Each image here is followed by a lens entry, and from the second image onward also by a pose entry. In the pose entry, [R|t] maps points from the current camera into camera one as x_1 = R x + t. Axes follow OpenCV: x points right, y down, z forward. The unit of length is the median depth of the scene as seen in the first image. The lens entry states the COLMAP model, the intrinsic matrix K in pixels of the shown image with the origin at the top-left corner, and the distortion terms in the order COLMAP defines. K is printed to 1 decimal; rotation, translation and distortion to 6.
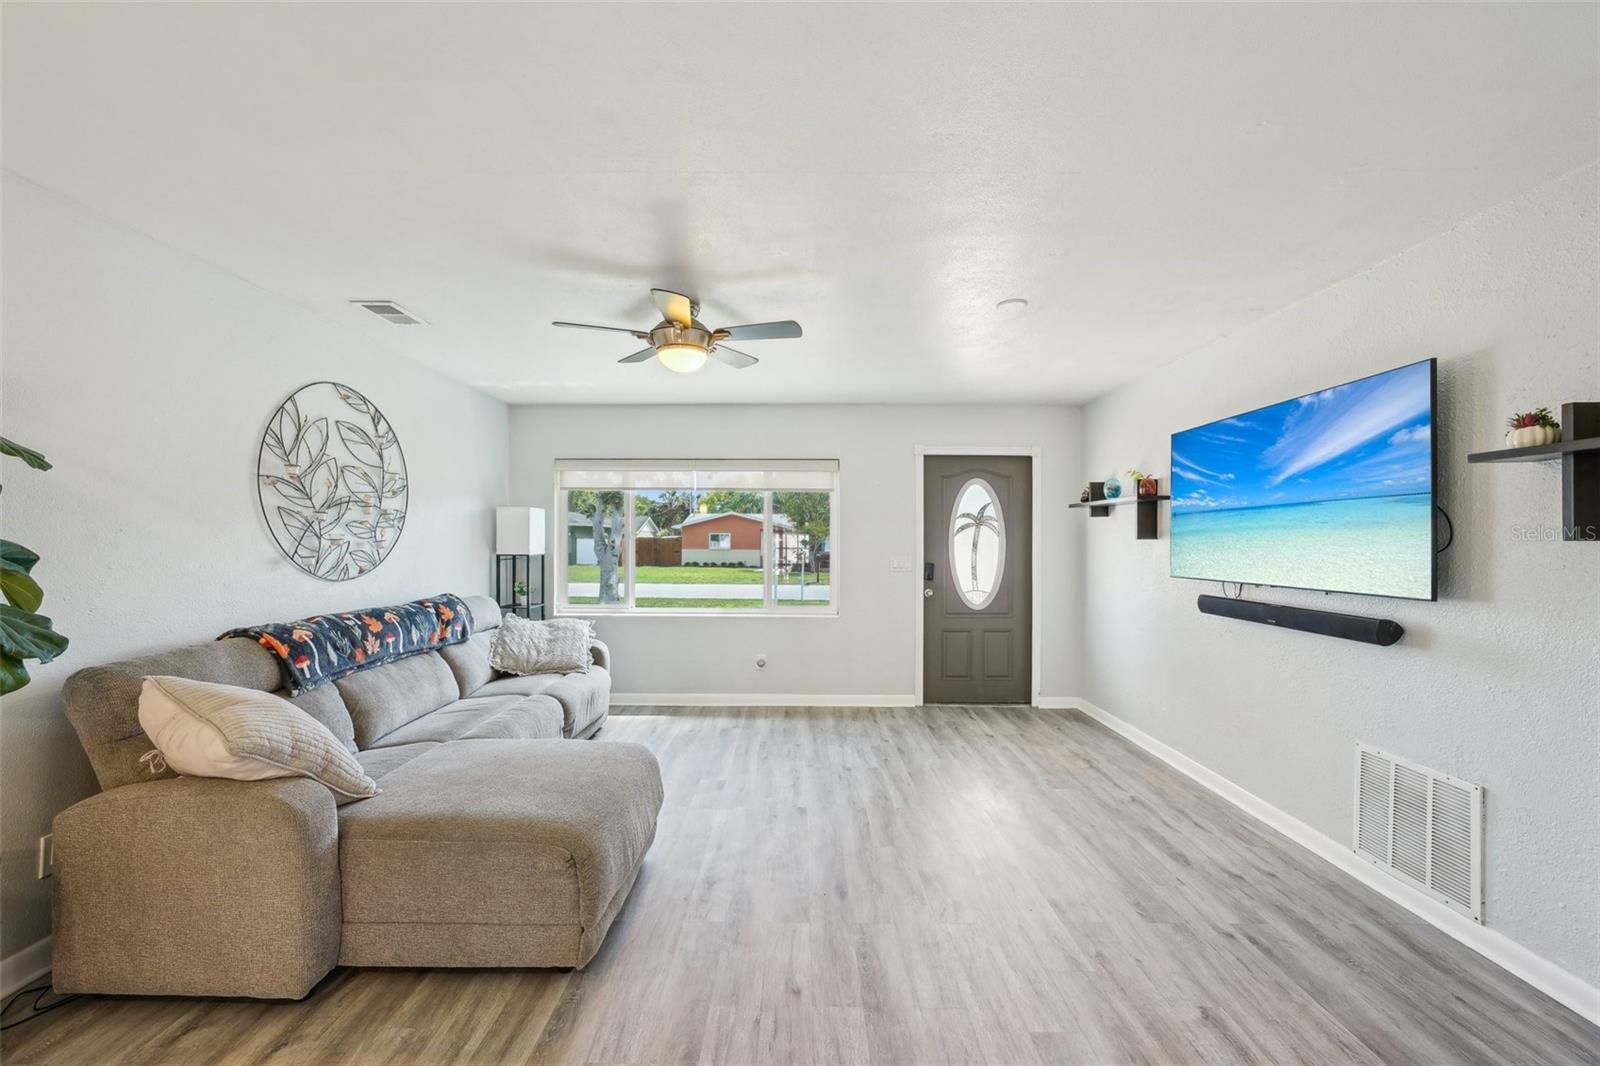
lens RADIAL K [[581.3, 0, 797.7], [0, 581.3, 537.6], [0, 0, 1]] dist [-0.016527, 0.000914]
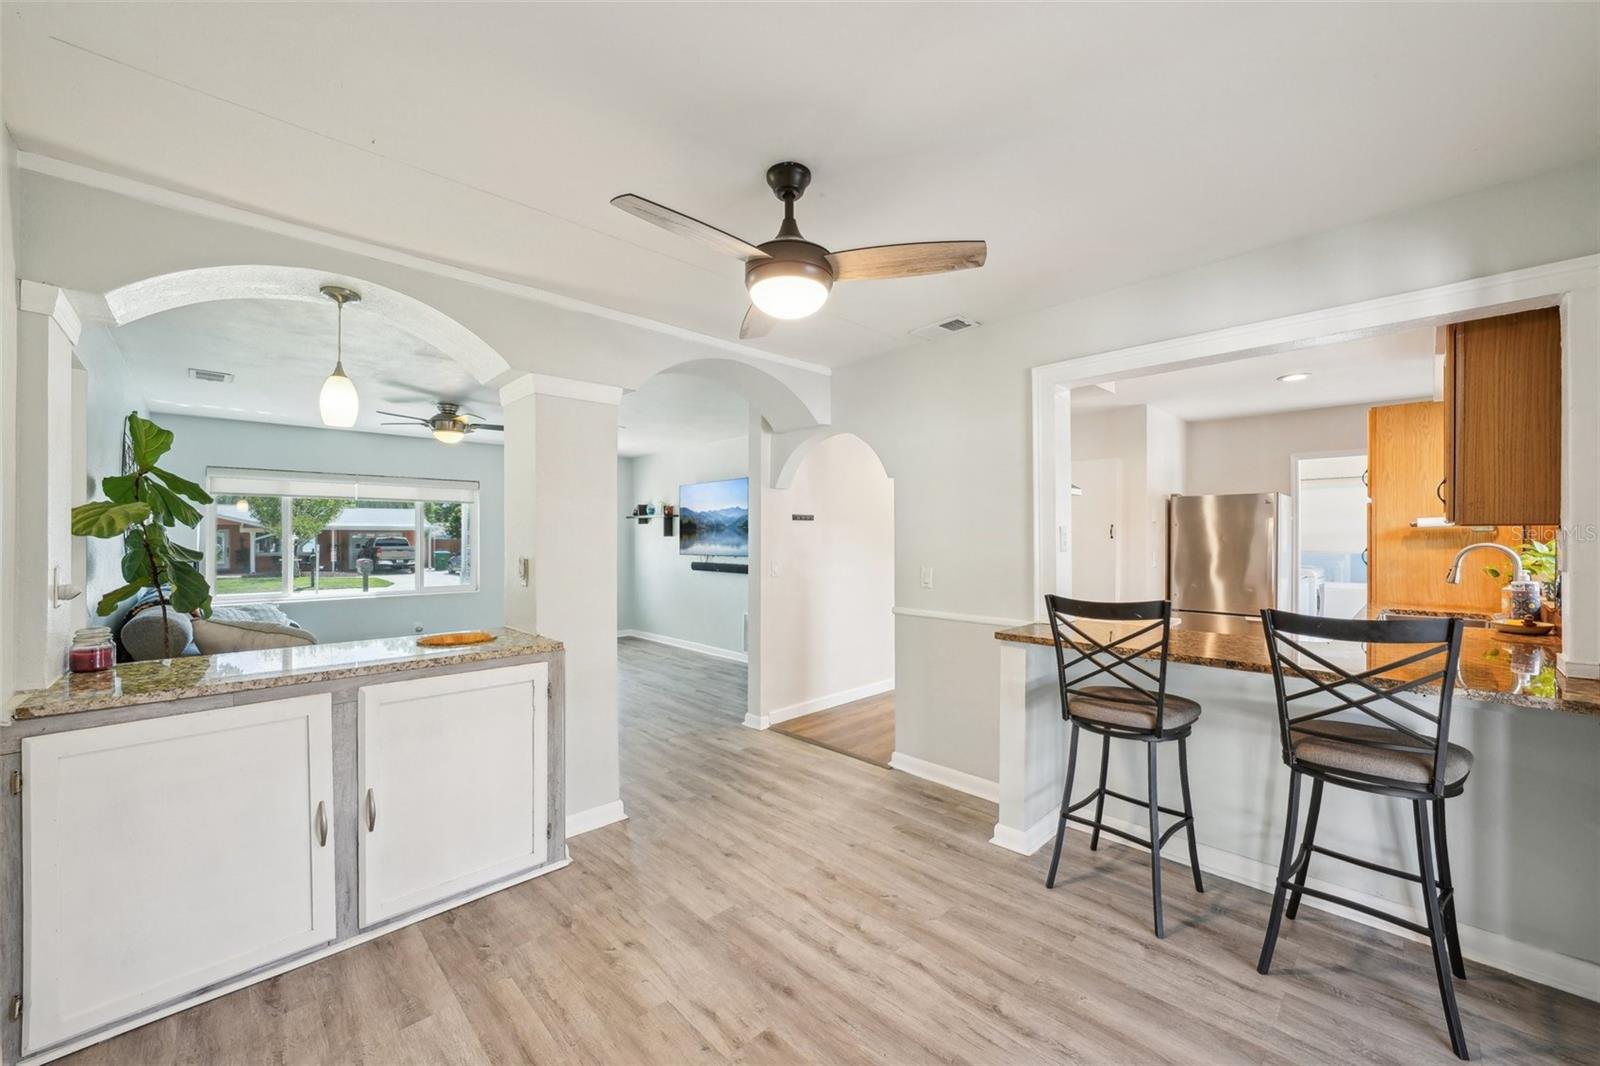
lens RADIAL K [[573.9, 0, 783.0], [0, 573.9, 537.4], [0, 0, 1]] dist [0.002556, 0.000203]
pose [[0.710081, -0.006285, 0.704092, -0.584610], [0.001138, 0.999969, 0.007778, -0.011980], [-0.704119, -0.004722, 0.710066, -0.781799]]
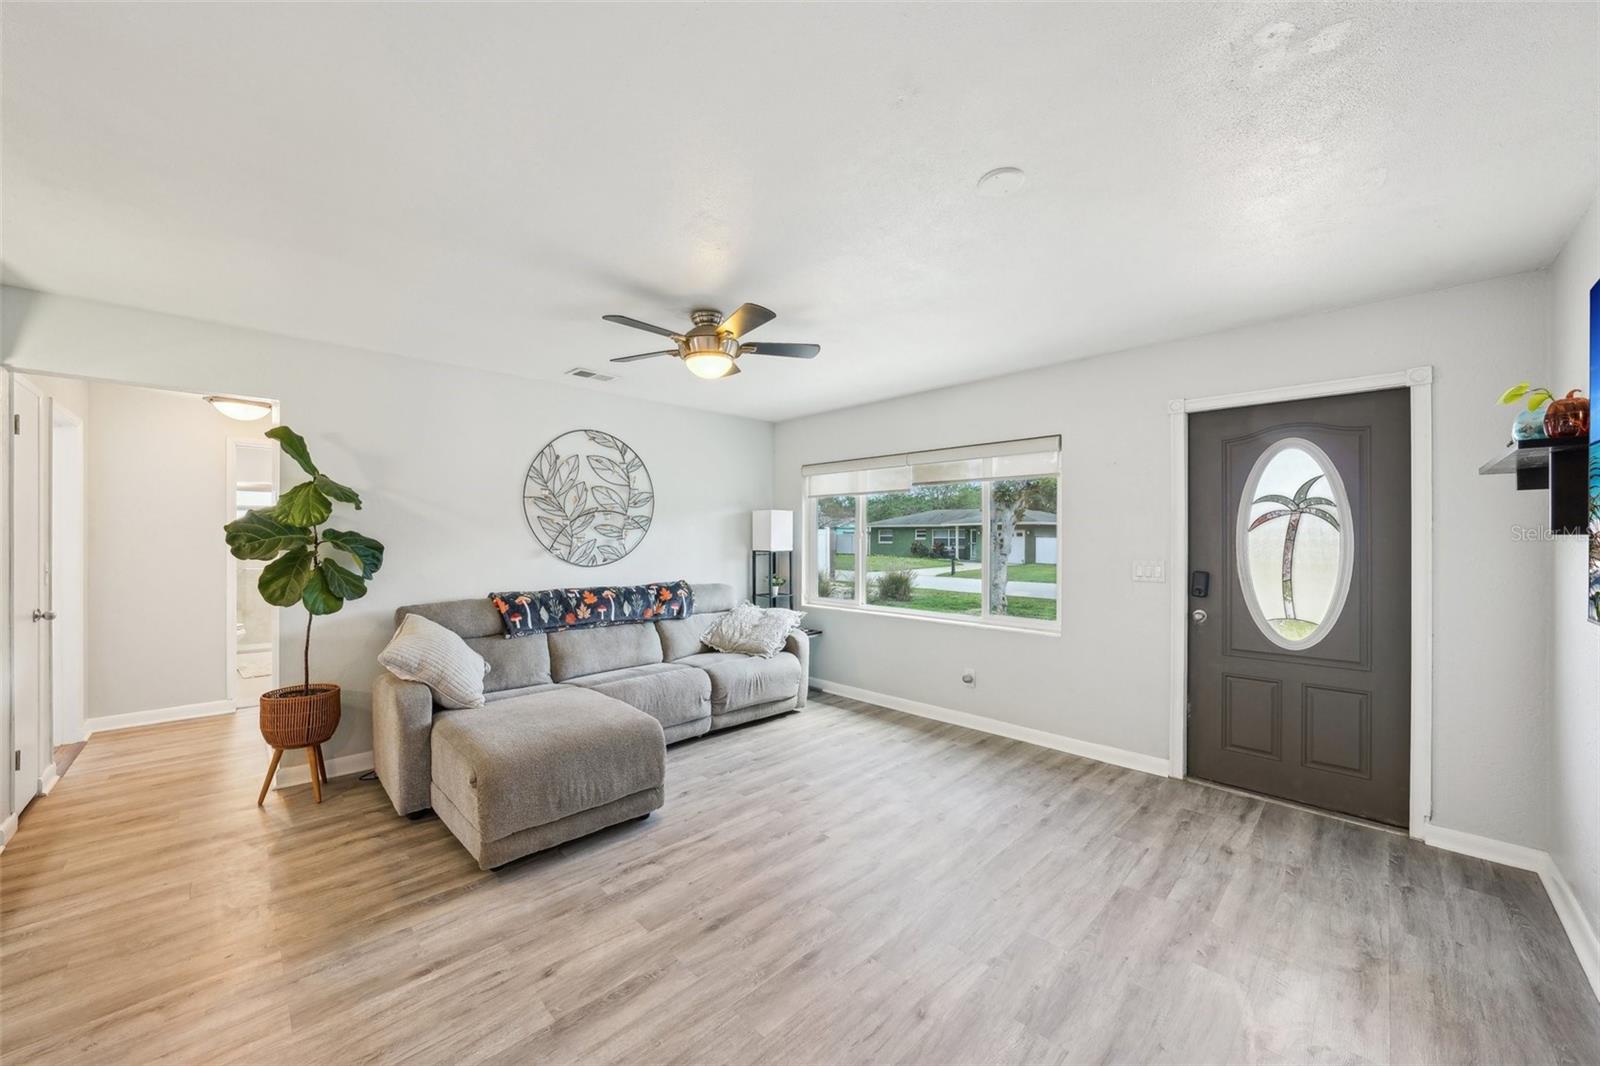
lens RADIAL K [[581.3, 0, 813.4], [0, 581.3, 538.2], [0, 0, 1]] dist [-0.016527, 0.000914]
pose [[0.718470, -0.000838, -0.695557, 0.565743], [0.003548, 0.999991, 0.002460, 0.002026], [0.695549, -0.004235, 0.718466, 0.316498]]
